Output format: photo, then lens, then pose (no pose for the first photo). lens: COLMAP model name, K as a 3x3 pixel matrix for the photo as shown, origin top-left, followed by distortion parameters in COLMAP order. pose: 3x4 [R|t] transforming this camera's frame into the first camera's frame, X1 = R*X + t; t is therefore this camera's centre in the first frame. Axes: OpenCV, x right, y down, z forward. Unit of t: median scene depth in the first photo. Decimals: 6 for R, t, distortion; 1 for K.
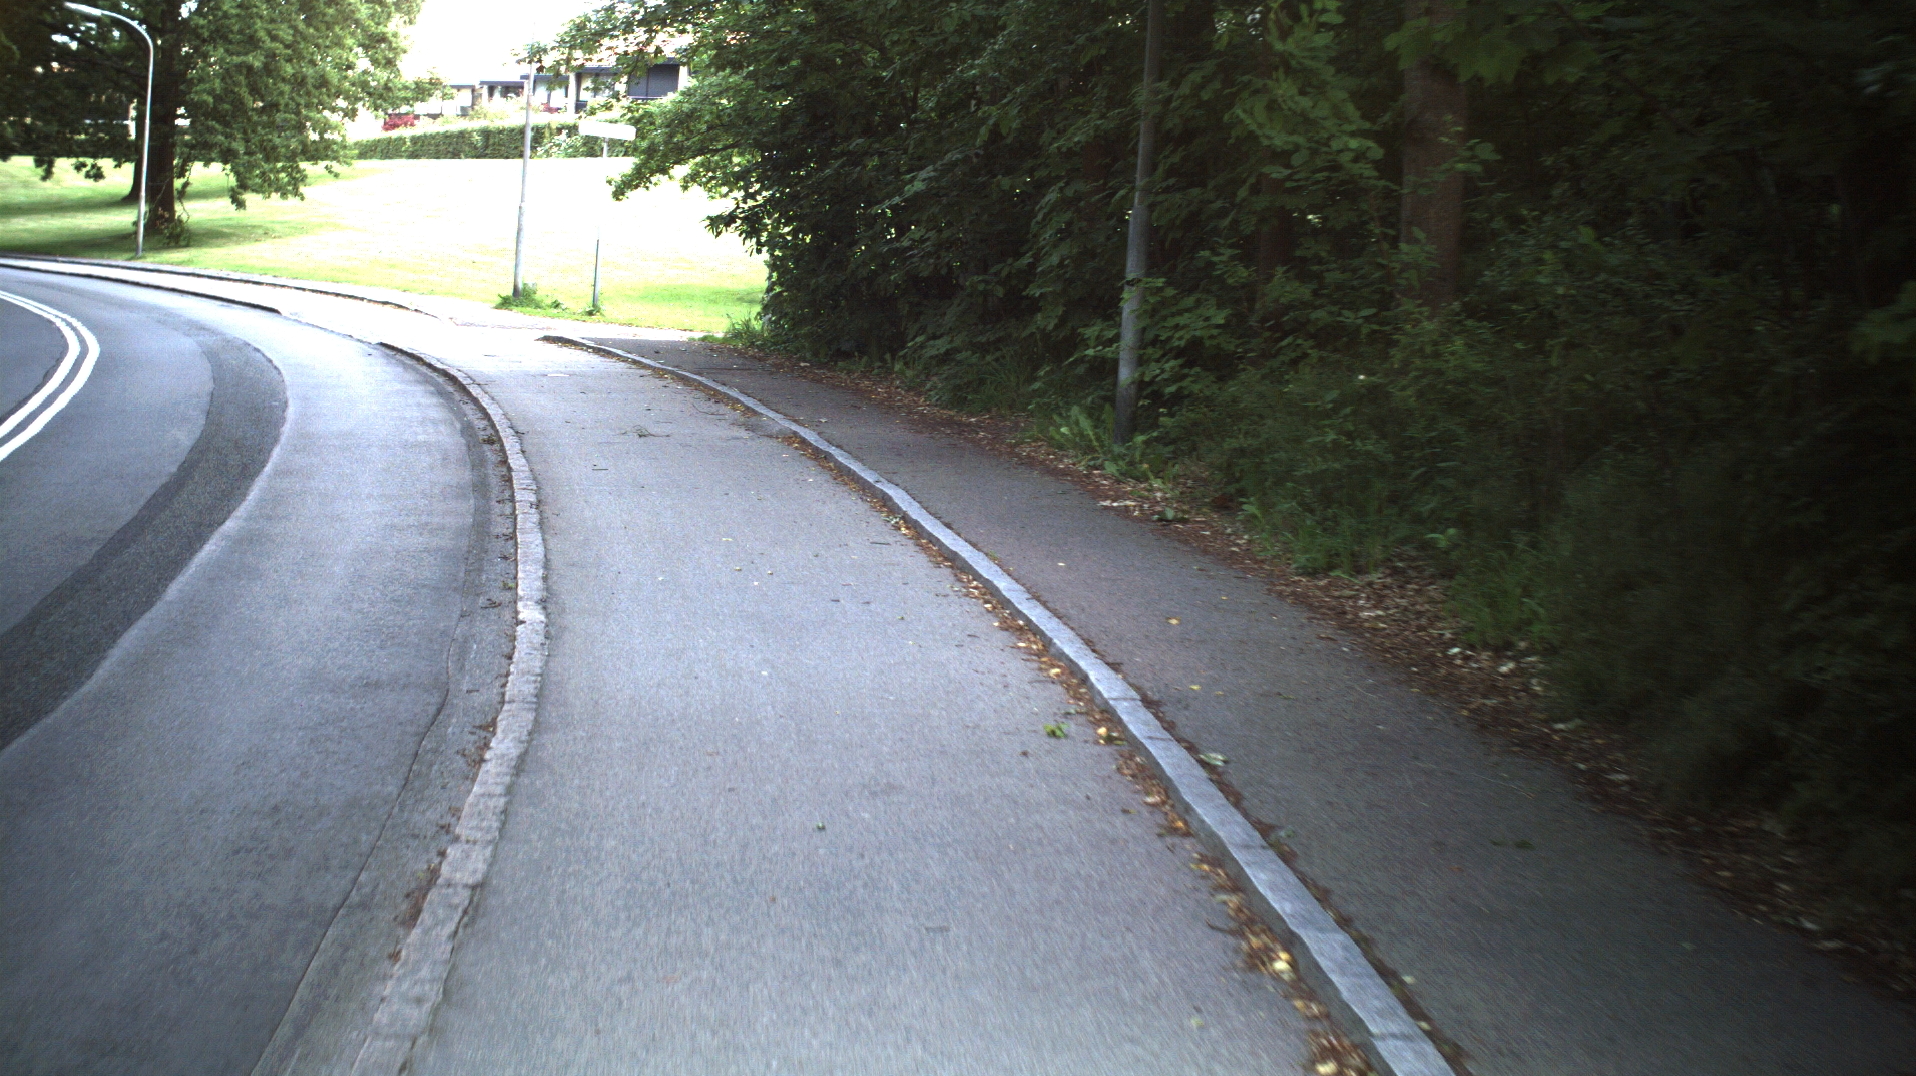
lens RADIAL K [[3598.2, 0, 958.0], [0, 3598.2, 538.0], [0, 0, 1]] dist [-0.304600, 0.416287]
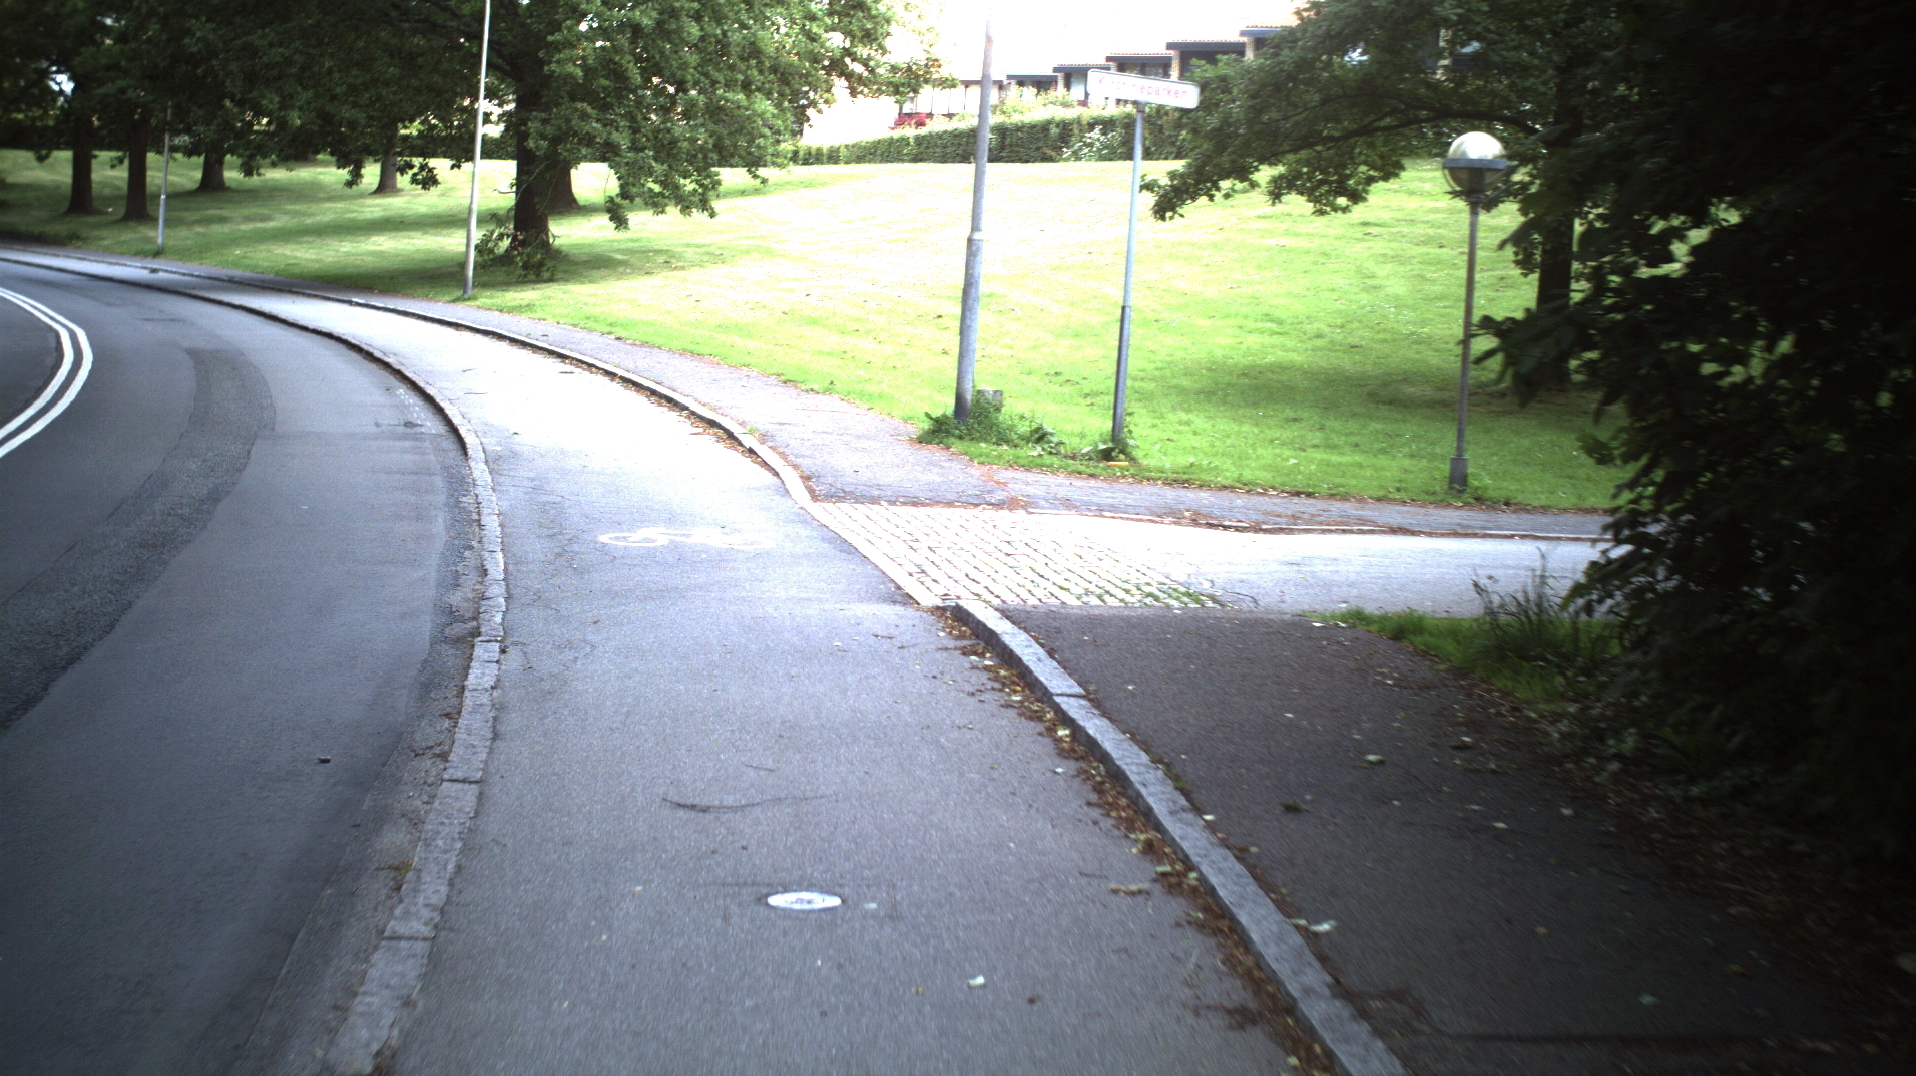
lens RADIAL K [[3598.2, 0, 958.0], [0, 3598.2, 538.0], [0, 0, 1]] dist [-0.304600, 0.416287]
pose [[0.988363, 0.012652, -0.151586, -0.054091], [-0.013142, 0.999911, -0.002226, -0.057604], [0.151544, 0.004192, 0.988442, 0.579736]]
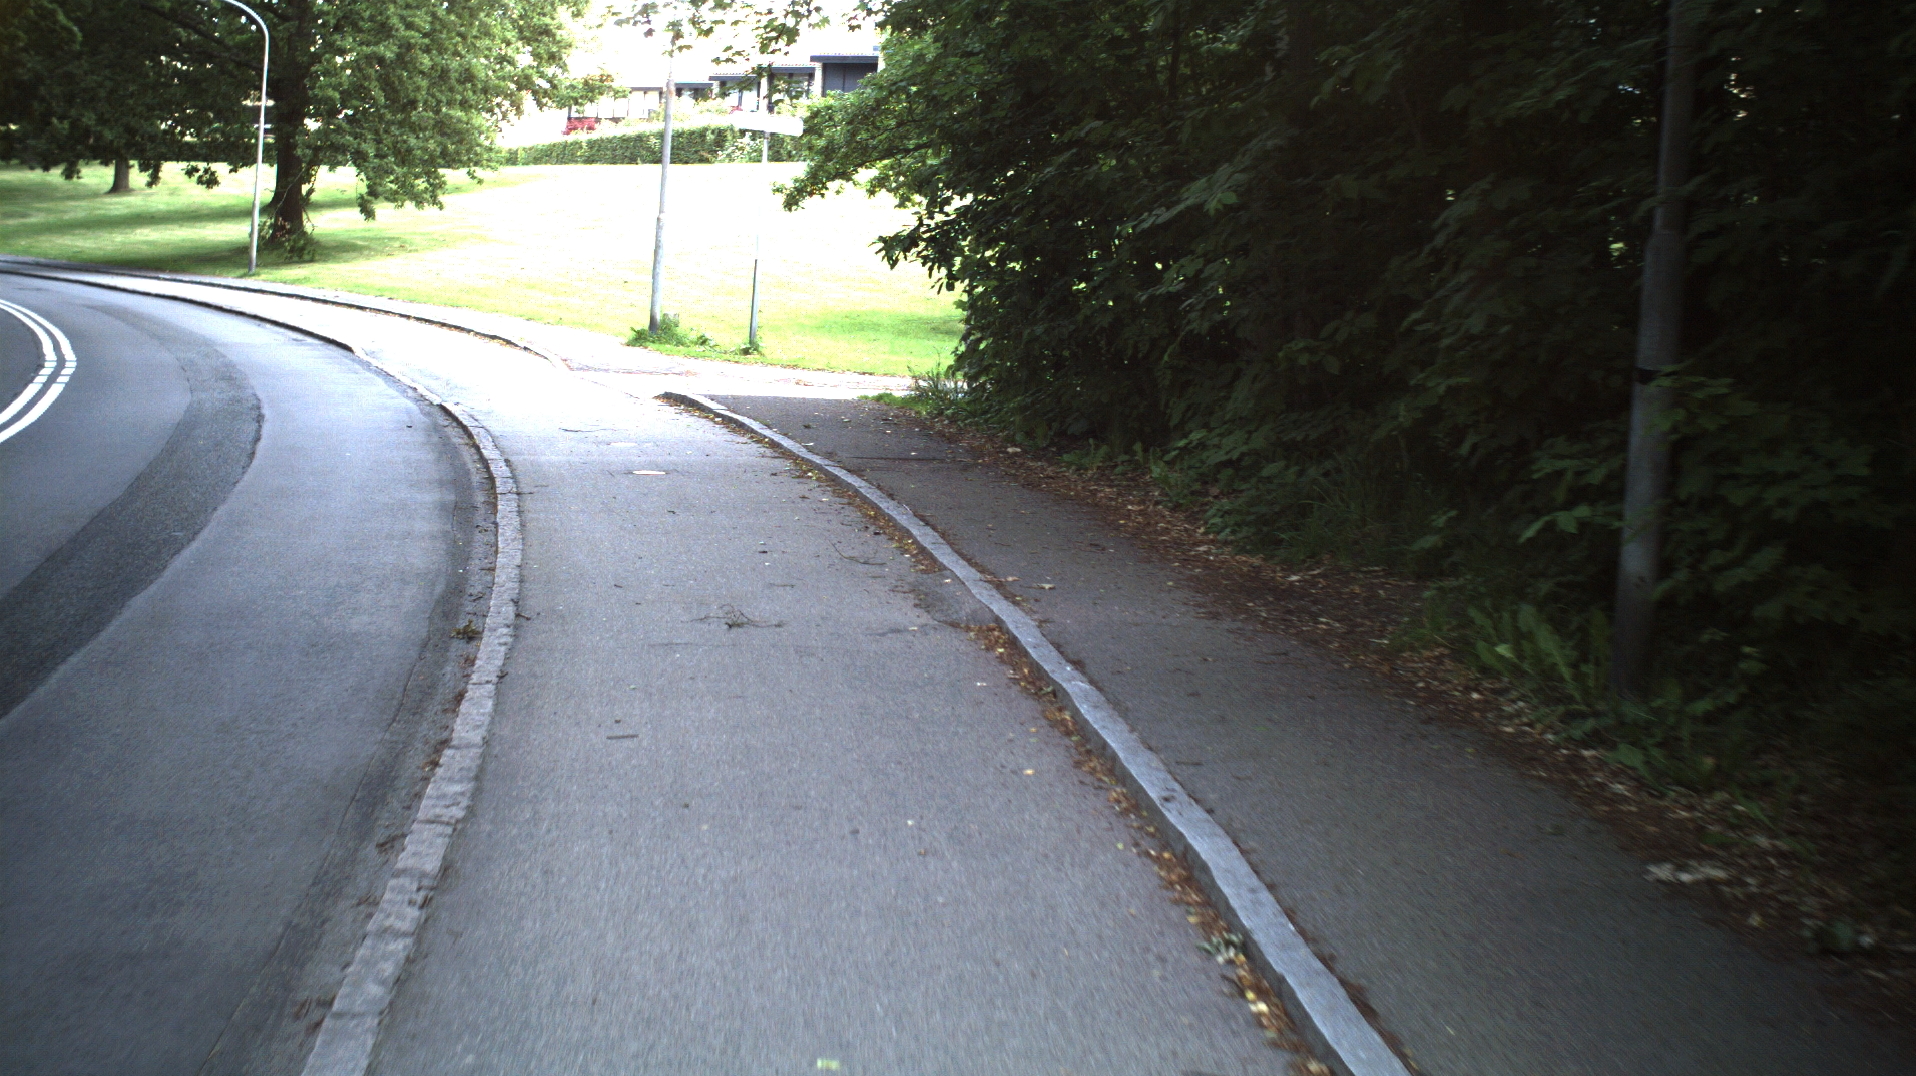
lens RADIAL K [[3598.2, 0, 958.0], [0, 3598.2, 538.0], [0, 0, 1]] dist [-0.304600, 0.416287]
pose [[0.998364, 0.003916, -0.057039, -0.010446], [-0.004056, 0.999989, -0.002330, -0.022459], [0.057029, 0.002558, 0.998369, 0.232250]]
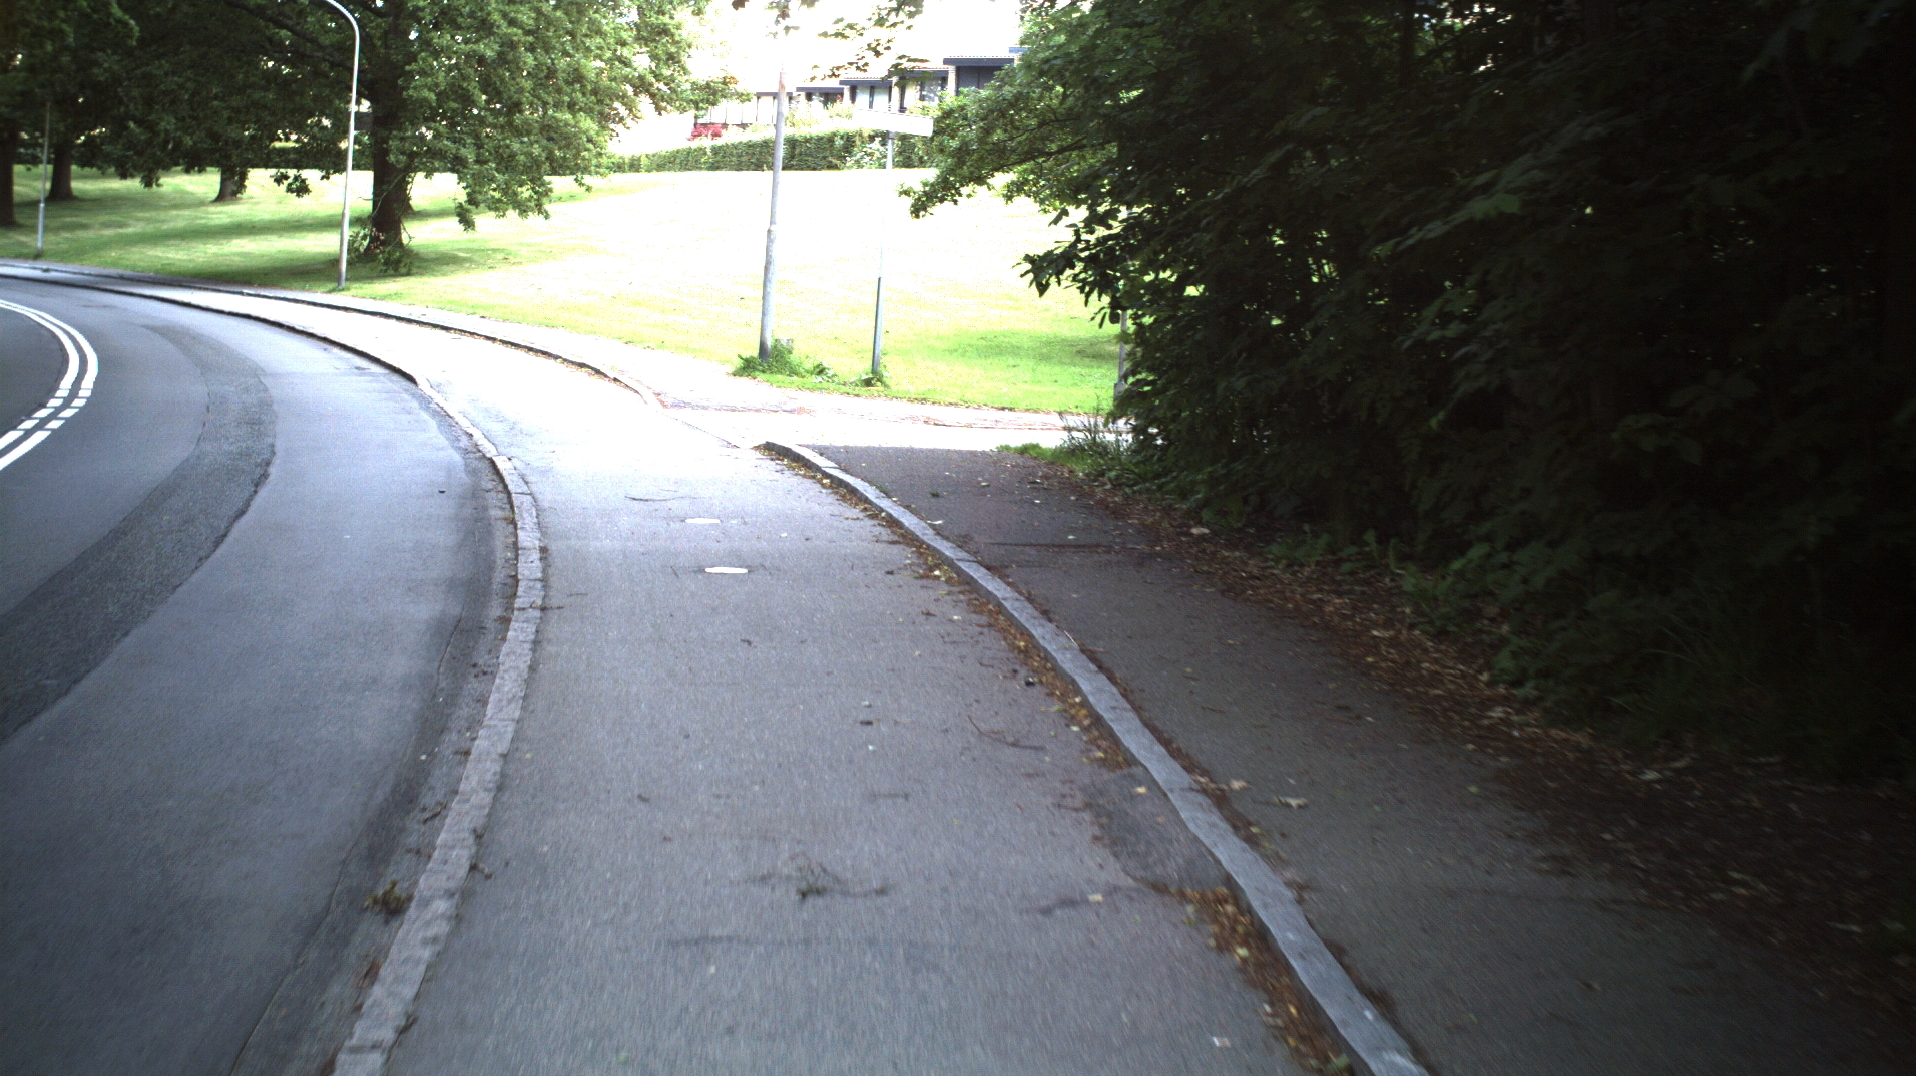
lens RADIAL K [[3598.2, 0, 958.0], [0, 3598.2, 538.0], [0, 0, 1]] dist [-0.304600, 0.416287]
pose [[0.995534, 0.004043, -0.094314, -0.021235], [-0.004462, 0.999981, -0.004241, -0.034081], [0.094295, 0.004643, 0.995533, 0.348513]]
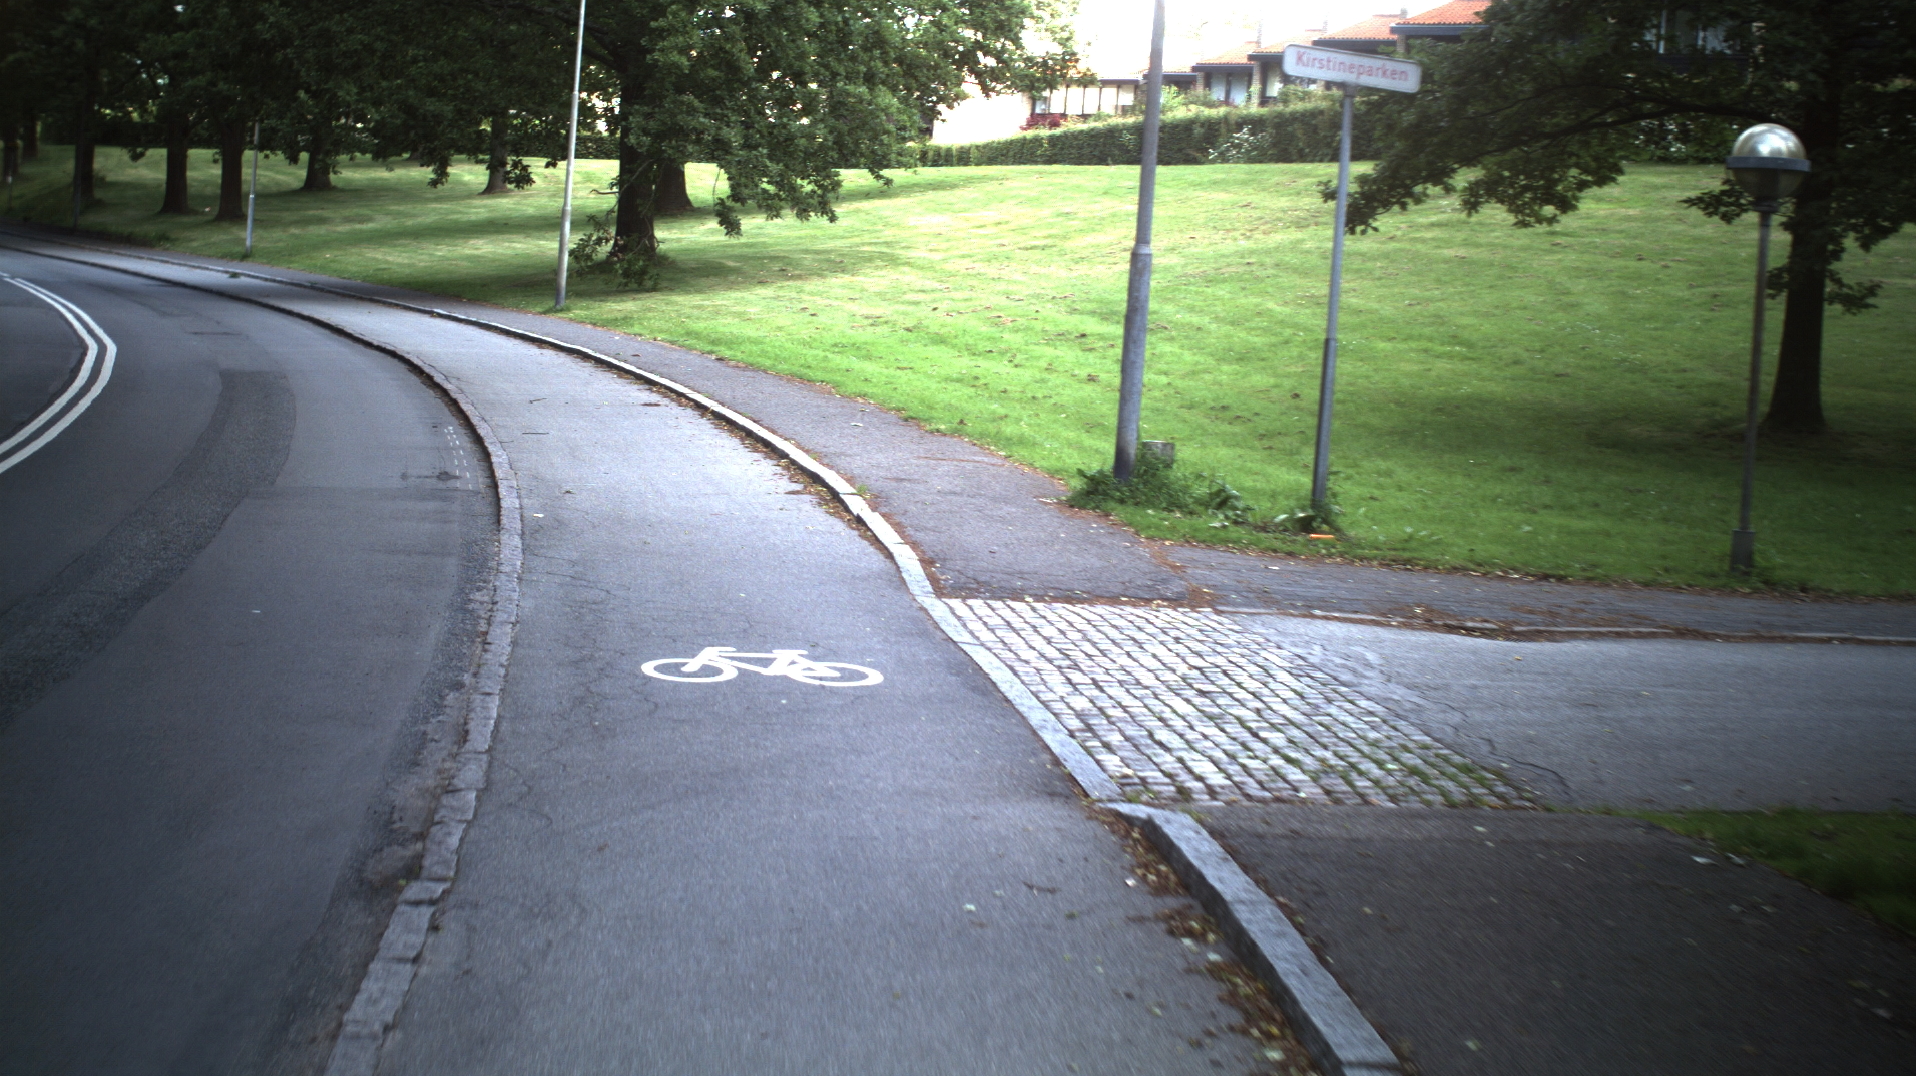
lens RADIAL K [[3598.2, 0, 958.0], [0, 3598.2, 538.0], [0, 0, 1]] dist [-0.304600, 0.416287]
pose [[0.982255, 0.019156, -0.186570, -0.076196], [-0.019983, 0.999797, -0.002551, -0.068921], [0.186483, 0.006234, 0.982438, 0.694457]]
